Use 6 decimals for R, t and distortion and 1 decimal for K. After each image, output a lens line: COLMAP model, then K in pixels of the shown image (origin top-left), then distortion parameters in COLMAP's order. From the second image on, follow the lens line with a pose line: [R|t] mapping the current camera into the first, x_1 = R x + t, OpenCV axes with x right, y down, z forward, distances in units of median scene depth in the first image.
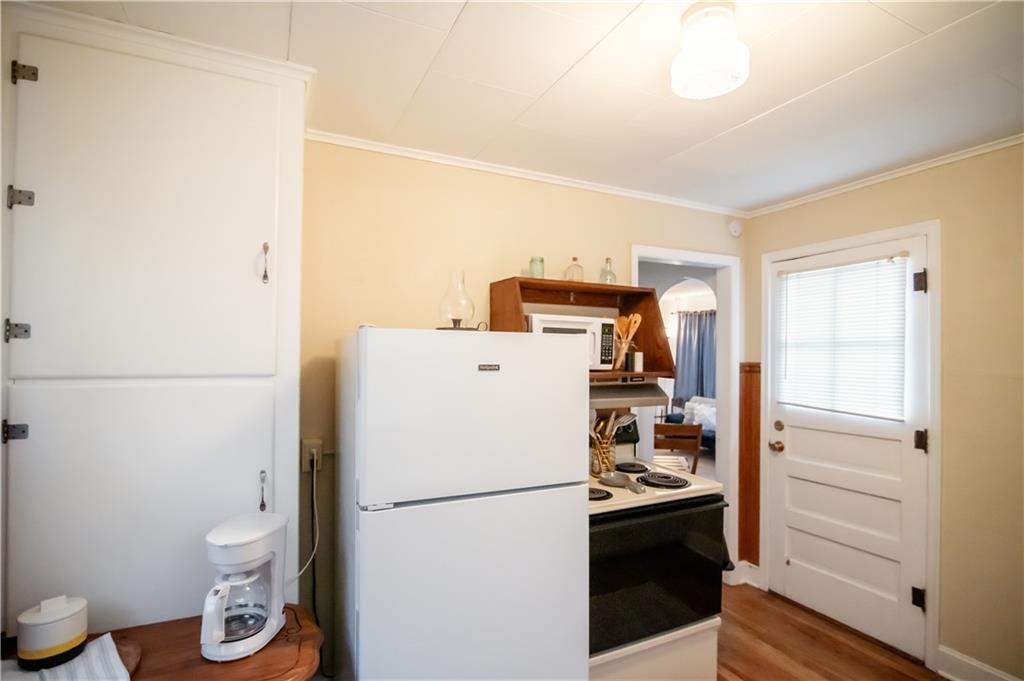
lens RADIAL K [[474.5, 0, 518.1], [0, 474.5, 356.8], [0, 0, 1]] dist [-0.022306, 0.001077]
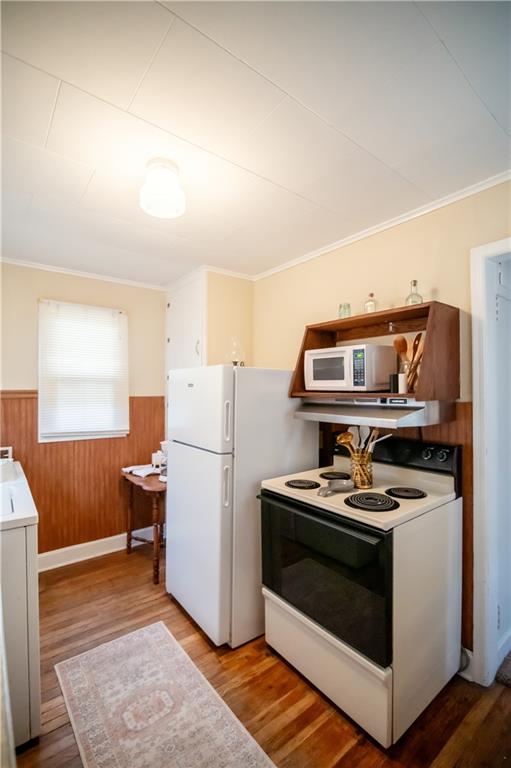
lens RADIAL K [[355.8, 0, 258.8], [0, 355.8, 383.3], [0, 0, 1]] dist [-0.022306, 0.001077]
pose [[0.191859, -0.031512, -0.980917, 0.857177], [-0.007385, 0.999410, -0.033551, 0.034835], [0.981395, 0.013681, 0.191513, 0.542667]]
